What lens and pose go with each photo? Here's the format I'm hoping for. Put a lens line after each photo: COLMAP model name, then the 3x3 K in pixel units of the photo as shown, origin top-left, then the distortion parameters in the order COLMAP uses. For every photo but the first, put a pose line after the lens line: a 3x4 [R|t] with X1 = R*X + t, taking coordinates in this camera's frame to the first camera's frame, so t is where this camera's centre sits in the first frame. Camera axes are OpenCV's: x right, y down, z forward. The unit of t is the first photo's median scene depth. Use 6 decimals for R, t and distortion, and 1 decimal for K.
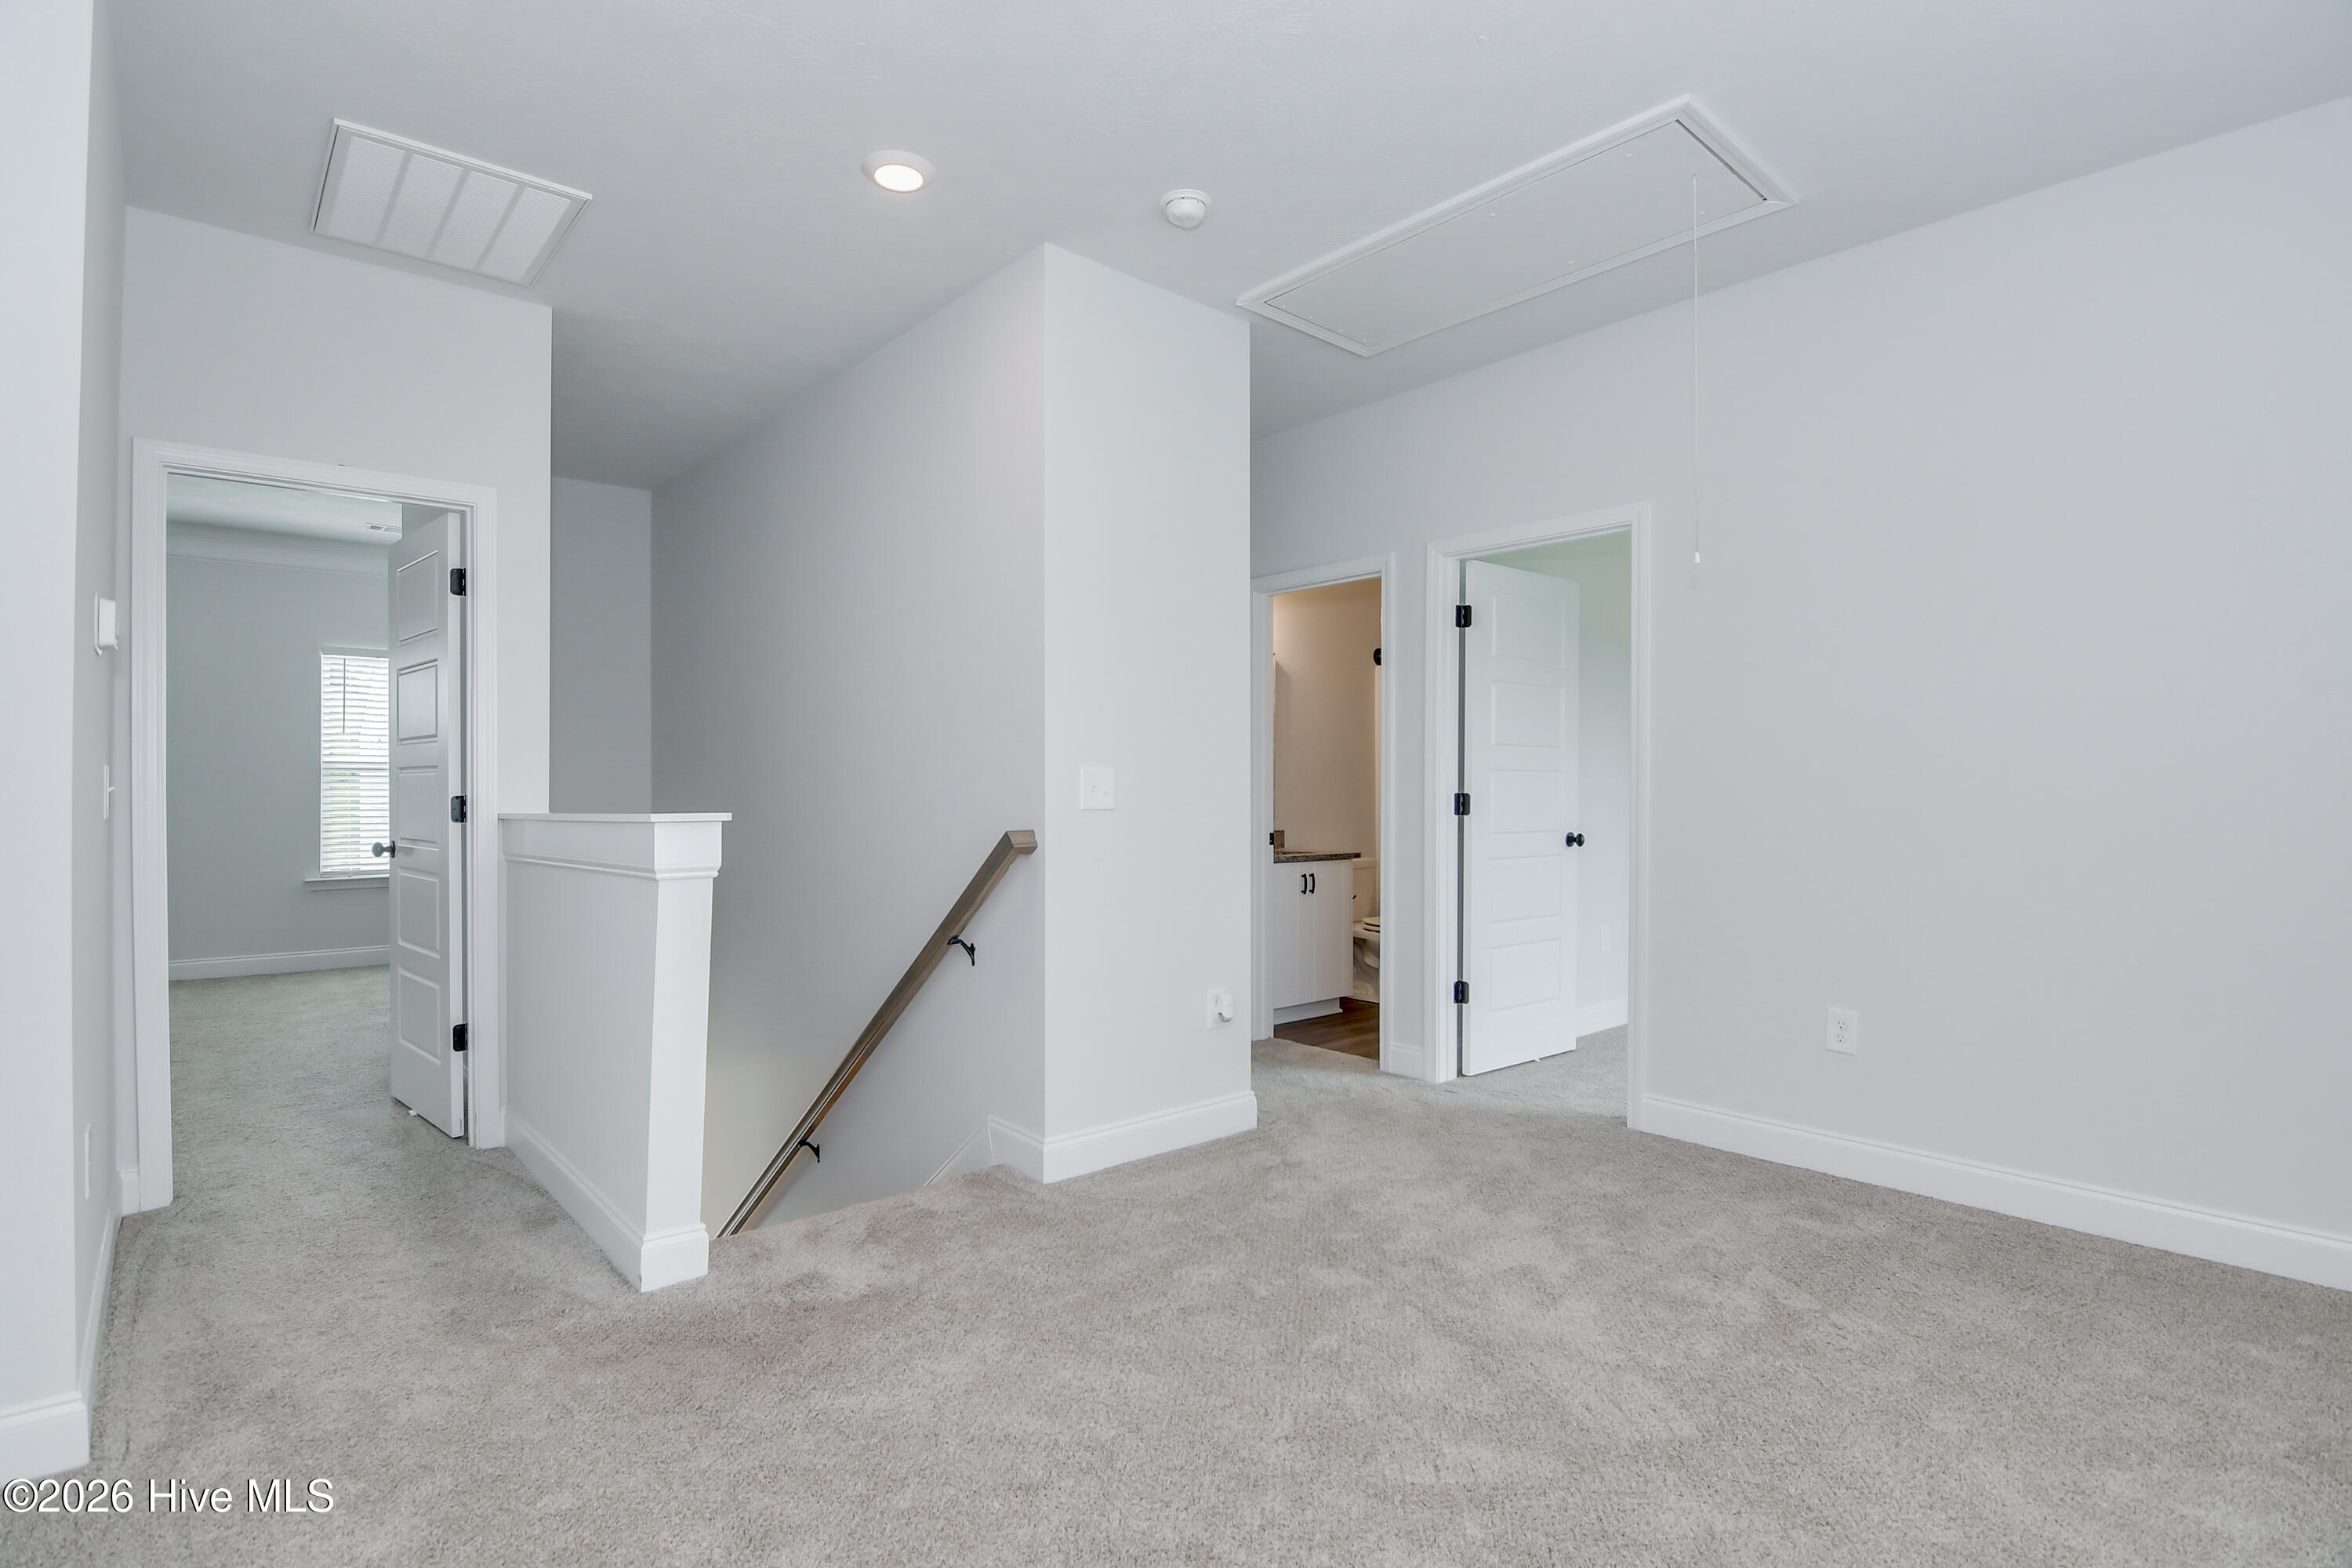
lens RADIAL K [[1140.5, 0, 1166.6], [0, 1140.5, 790.8], [0, 0, 1]] dist [0.002866, -0.020371]
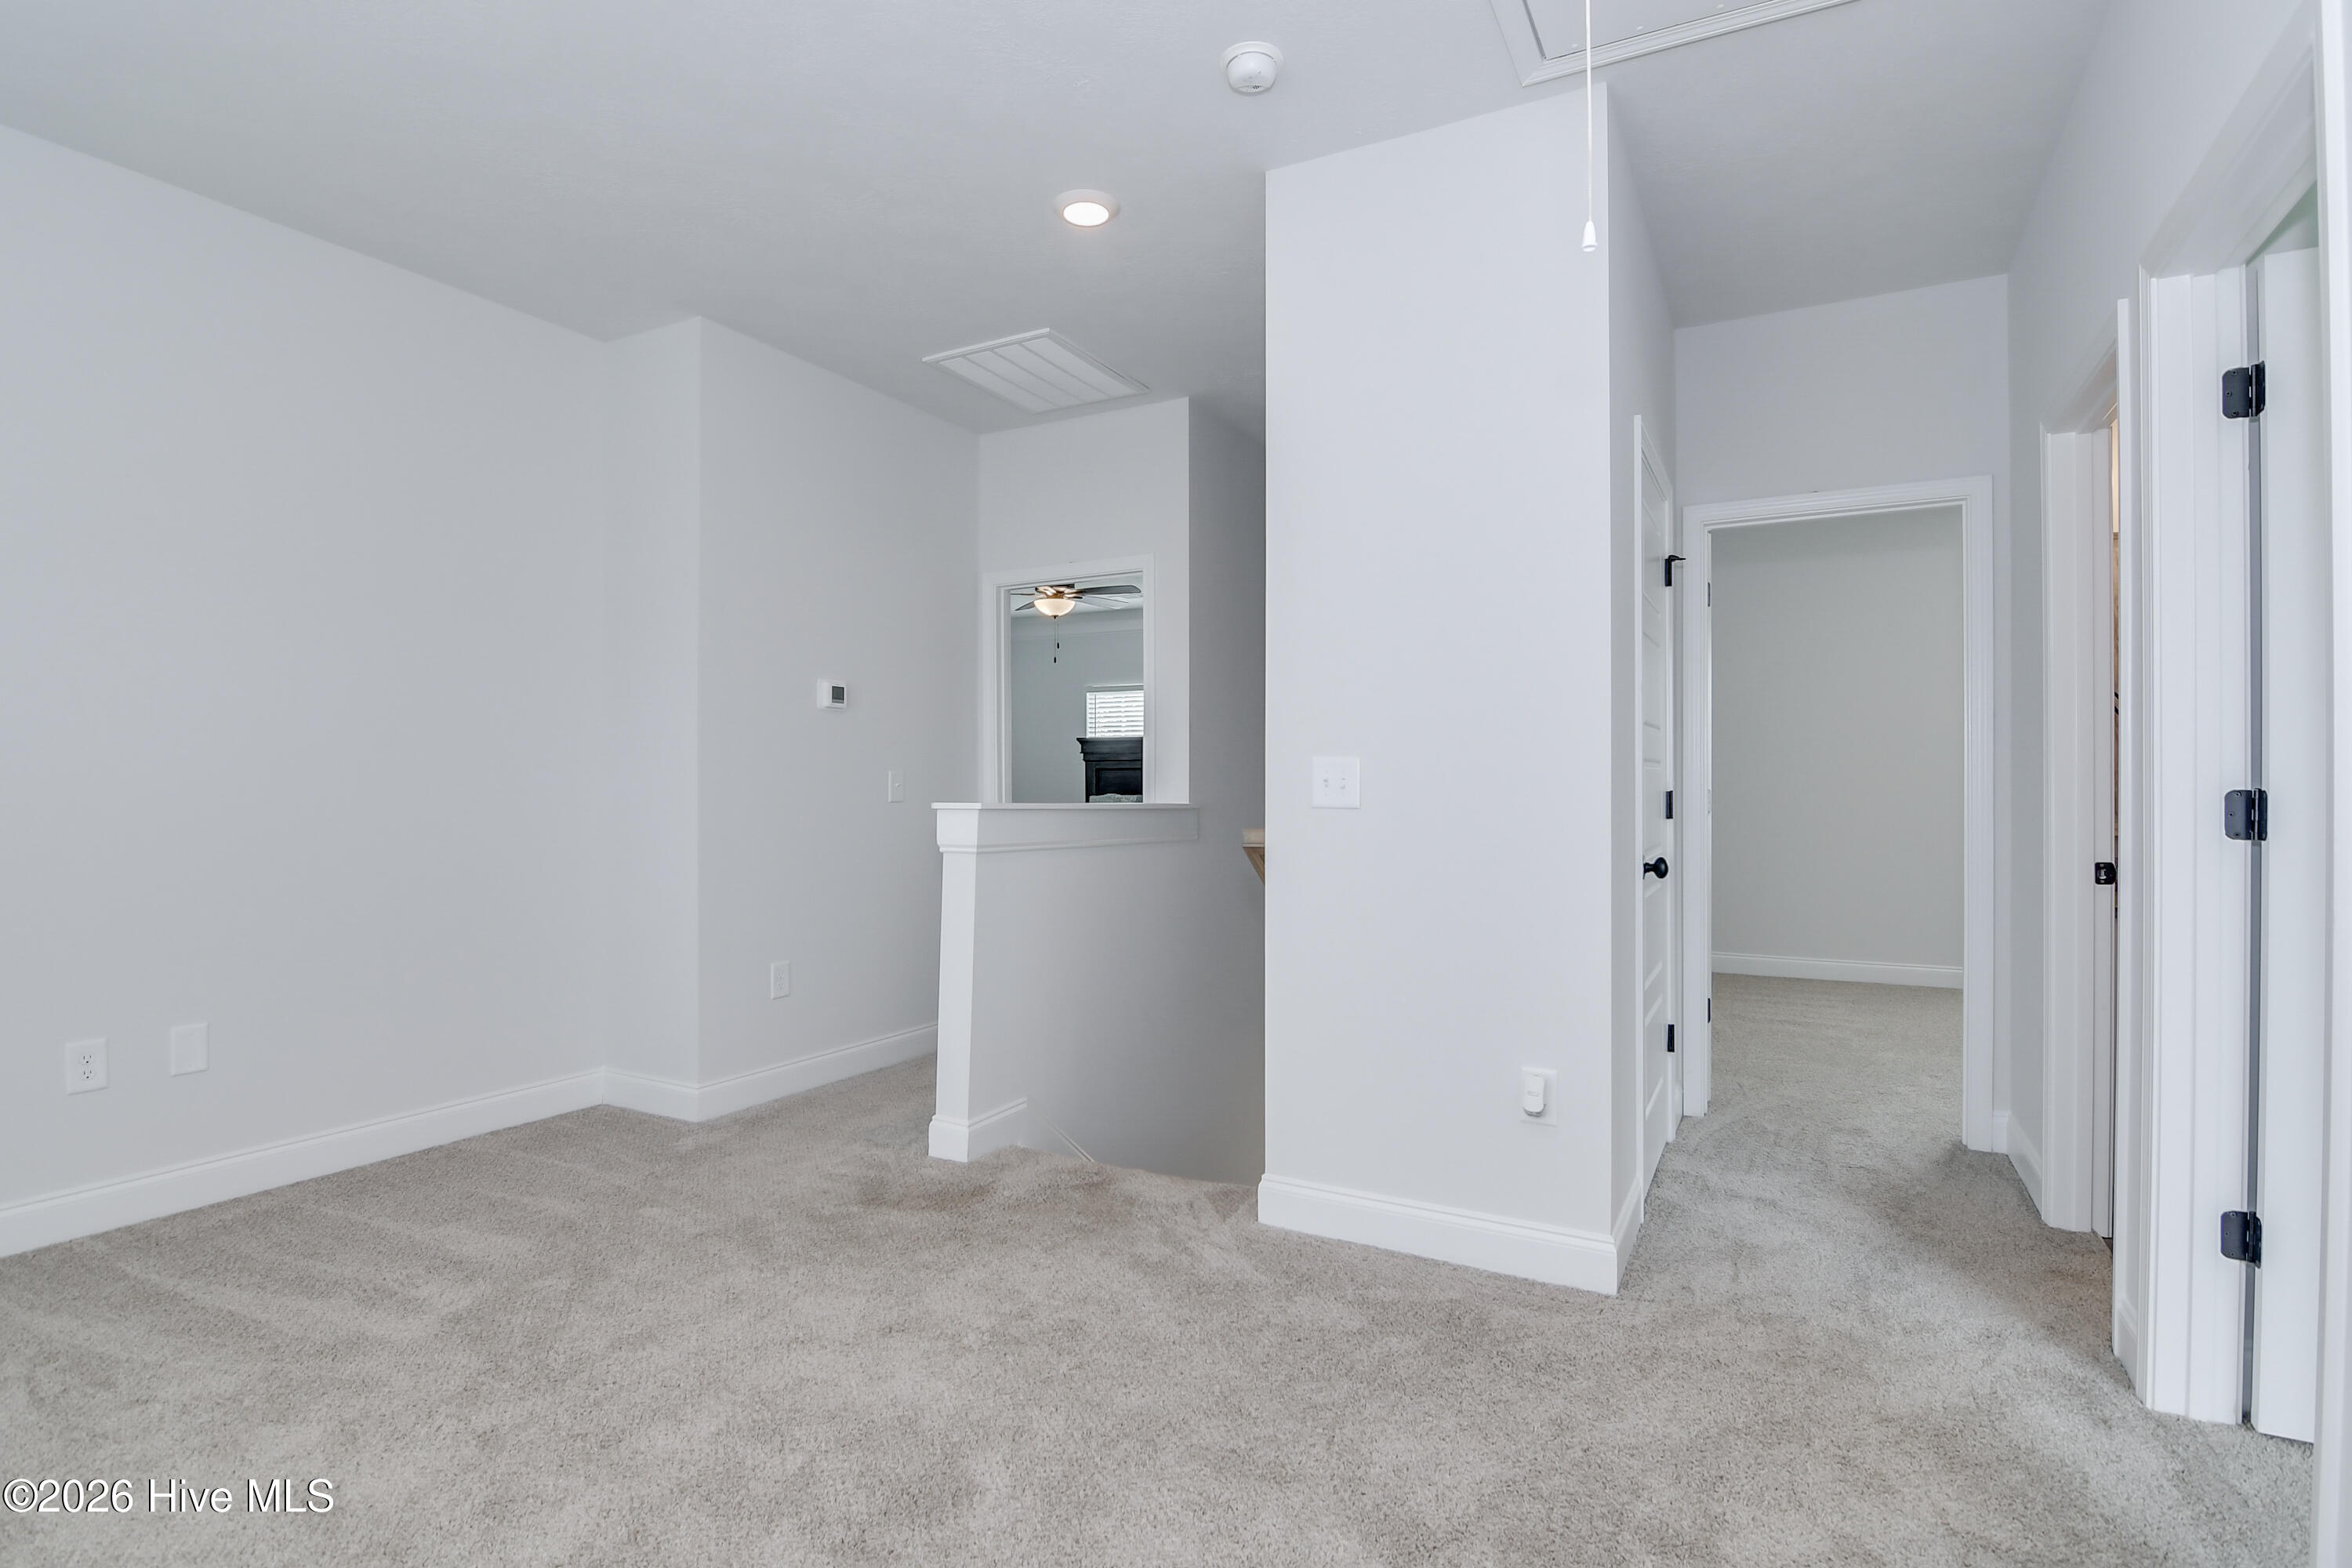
lens RADIAL K [[1140.5, 0, 1166.6], [0, 1140.5, 790.8], [0, 0, 1]] dist [0.002866, -0.020371]
pose [[0.334091, 0.009264, -0.942495, 0.775627], [0.005740, 0.999913, 0.011862, -0.008066], [0.942523, -0.009373, 0.334009, 0.682611]]
